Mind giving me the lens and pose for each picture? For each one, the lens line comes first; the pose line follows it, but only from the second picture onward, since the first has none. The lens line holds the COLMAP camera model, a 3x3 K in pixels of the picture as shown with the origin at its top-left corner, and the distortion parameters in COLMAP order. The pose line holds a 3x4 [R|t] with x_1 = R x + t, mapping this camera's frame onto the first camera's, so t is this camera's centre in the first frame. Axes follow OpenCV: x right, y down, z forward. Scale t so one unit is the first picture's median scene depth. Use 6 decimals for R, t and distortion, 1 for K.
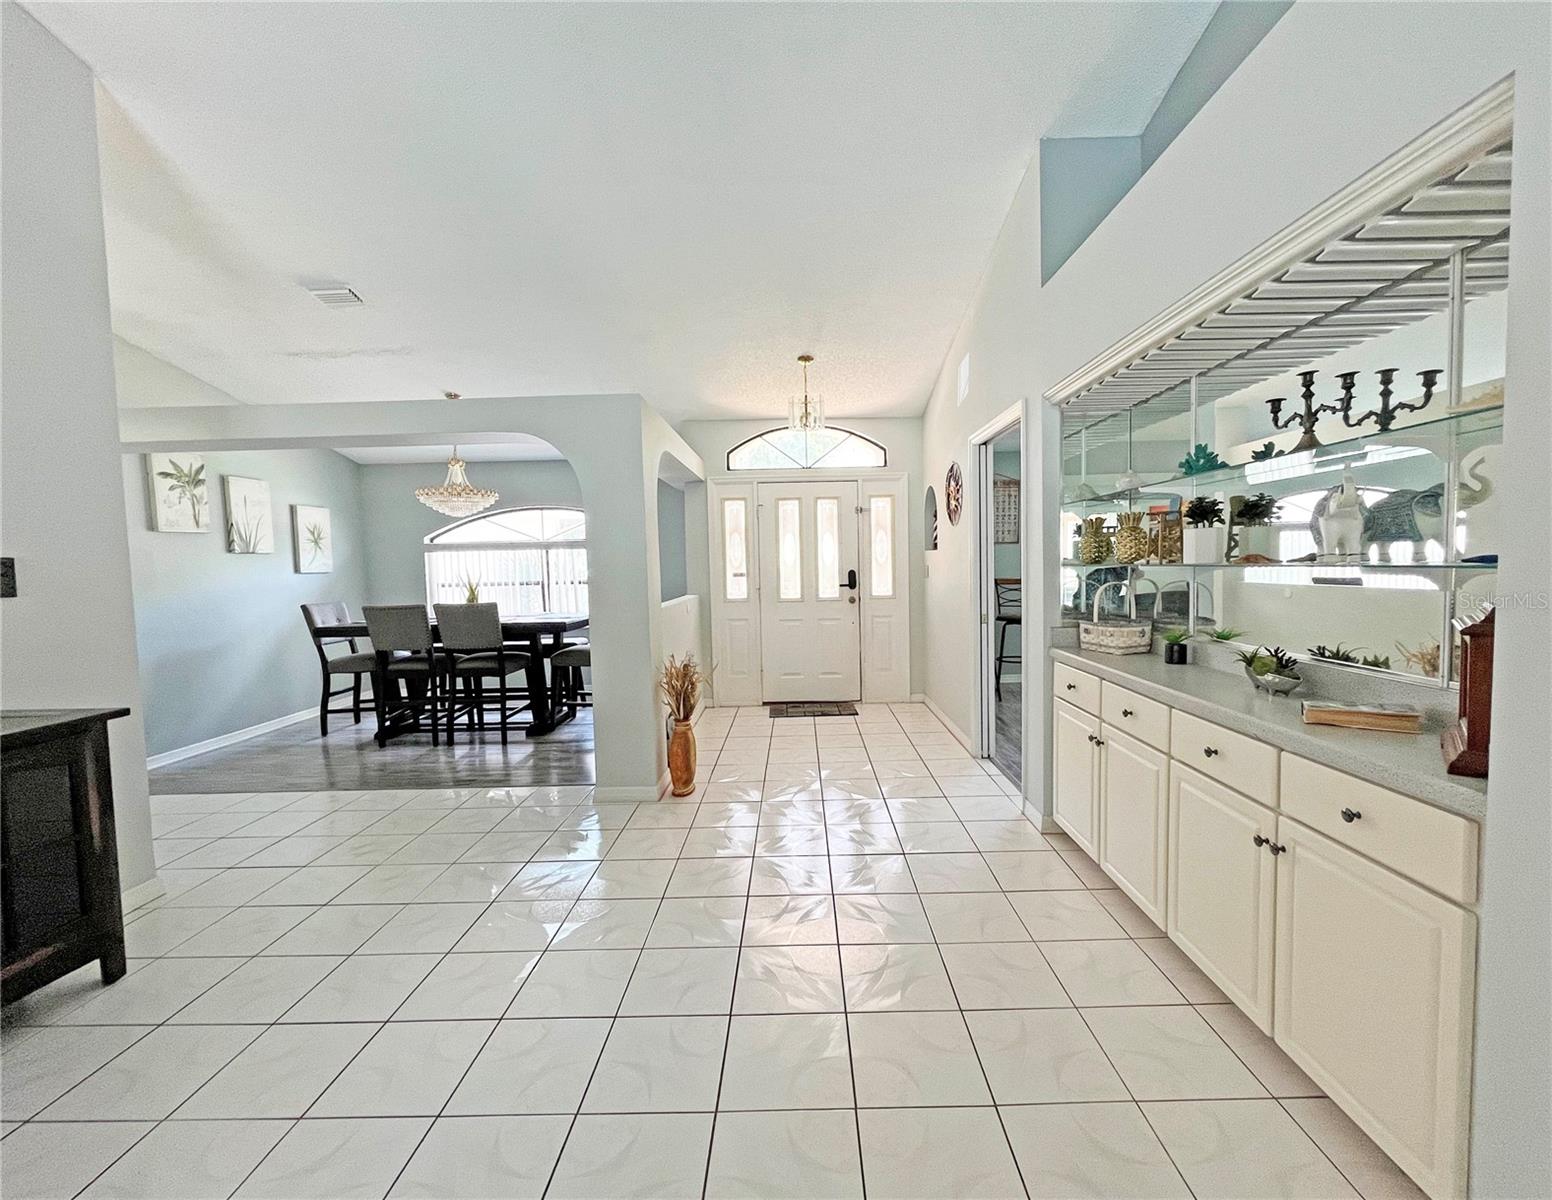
lens RADIAL K [[644.7, 0, 788.6], [0, 644.7, 600.0], [0, 0, 1]] dist [-0.004645, 0.000273]
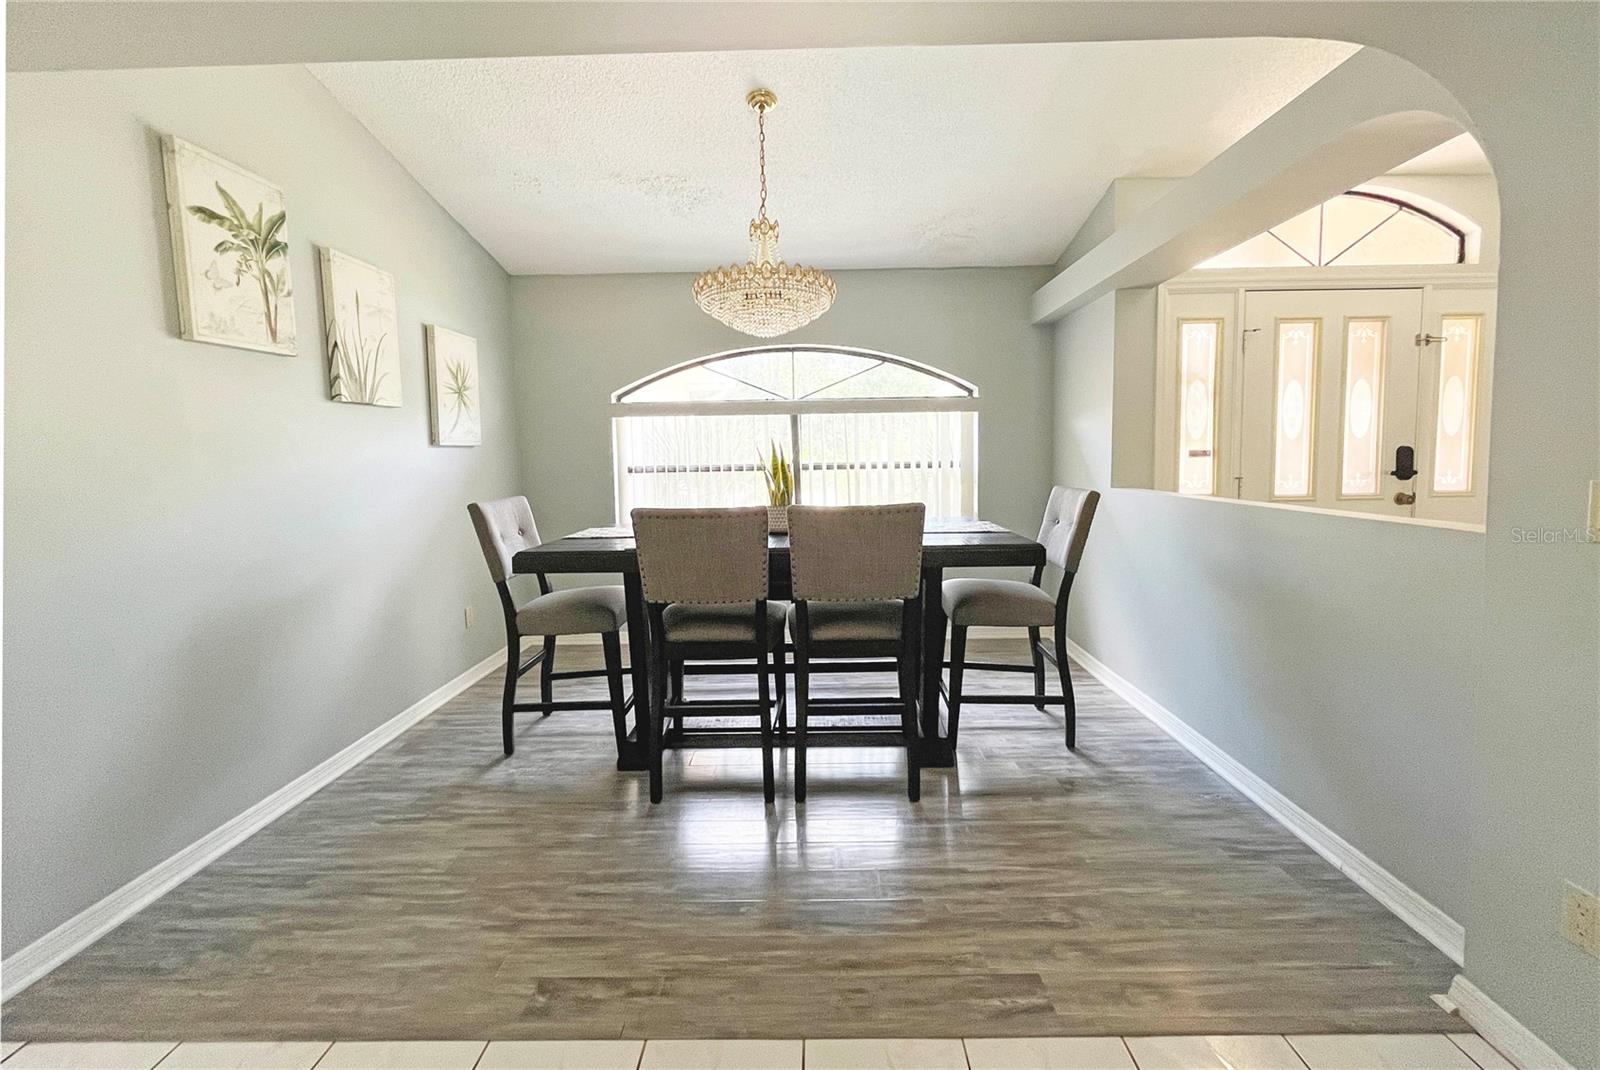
lens RADIAL K [[639.1, 0, 806.9], [0, 639.1, 497.7], [0, 0, 1]] dist [-0.002122, -0.000815]
pose [[0.999952, 0.006496, -0.007323, -0.430474], [-0.006390, 0.999875, 0.014465, -0.005724], [0.007416, -0.014418, 0.999869, 0.436771]]
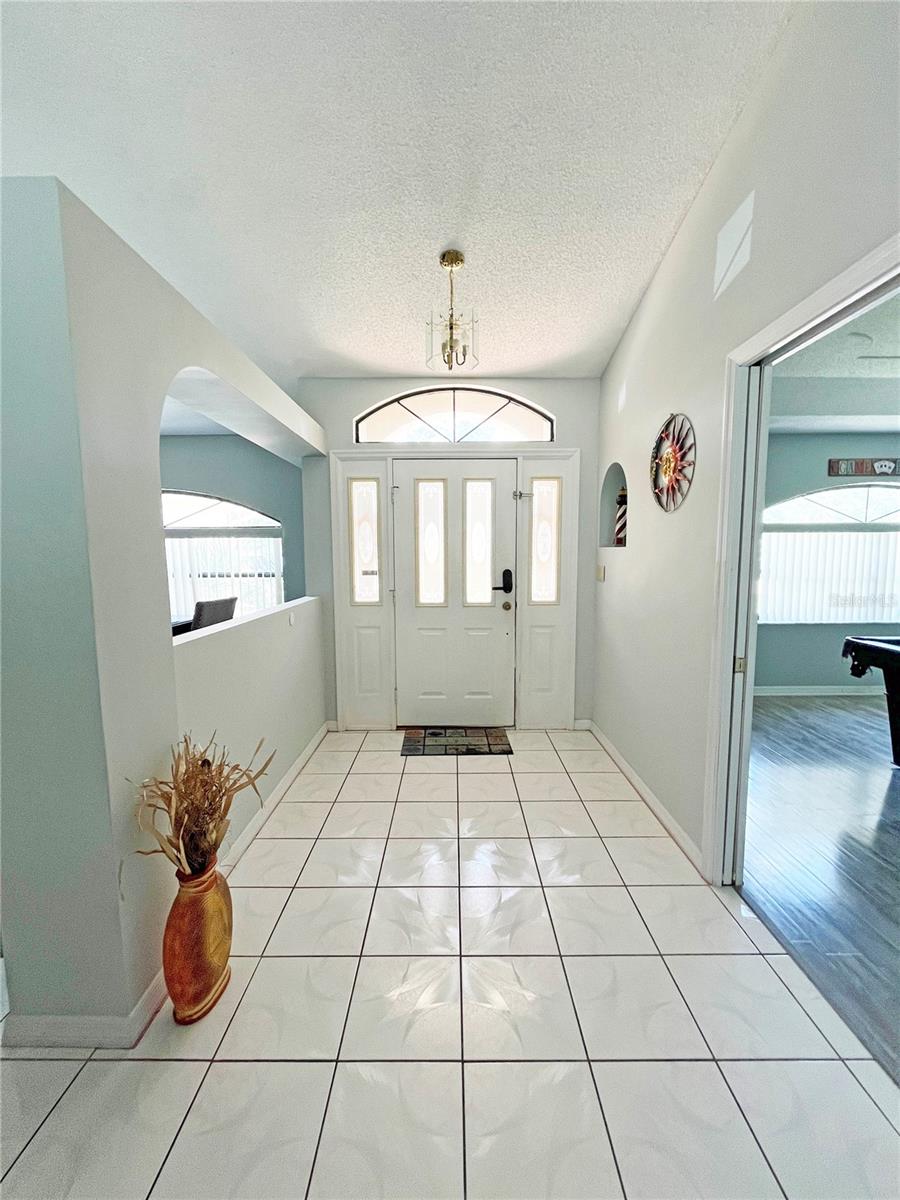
lens RADIAL K [[478.7, 0, 448.2], [0, 478.7, 599.2], [0, 0, 1]] dist [-0.005993, 0.000403]
pose [[0.999853, 0.016134, 0.005757, 0.020433], [-0.016348, 0.999091, 0.039380, -0.031896], [-0.005116, -0.039469, 0.999208, 0.398343]]
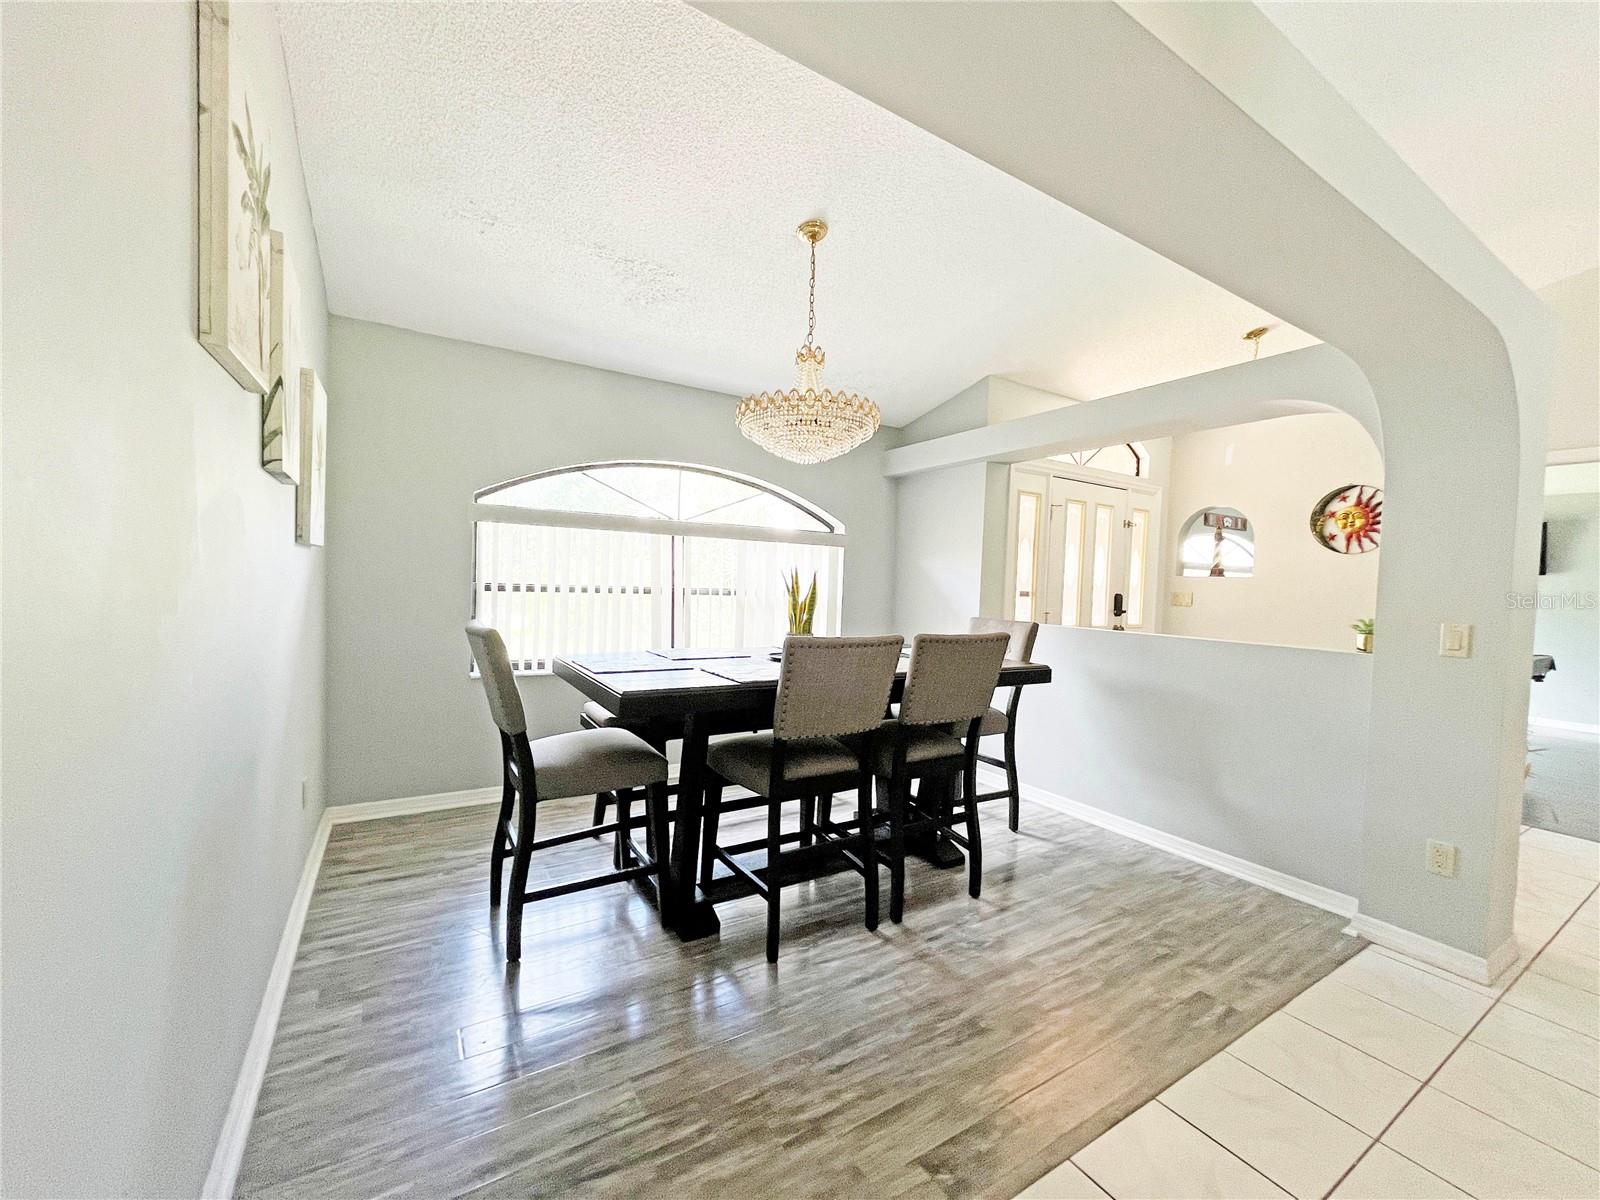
lens RADIAL K [[638.2, 0, 792.0], [0, 638.2, 602.2], [0, 0, 1]] dist [-0.005993, 0.000403]
pose [[0.851133, 0.034025, 0.523846, -0.713097], [-0.023323, 0.999363, -0.027017, -0.002815], [-0.524432, 0.010778, 0.851384, 0.517639]]
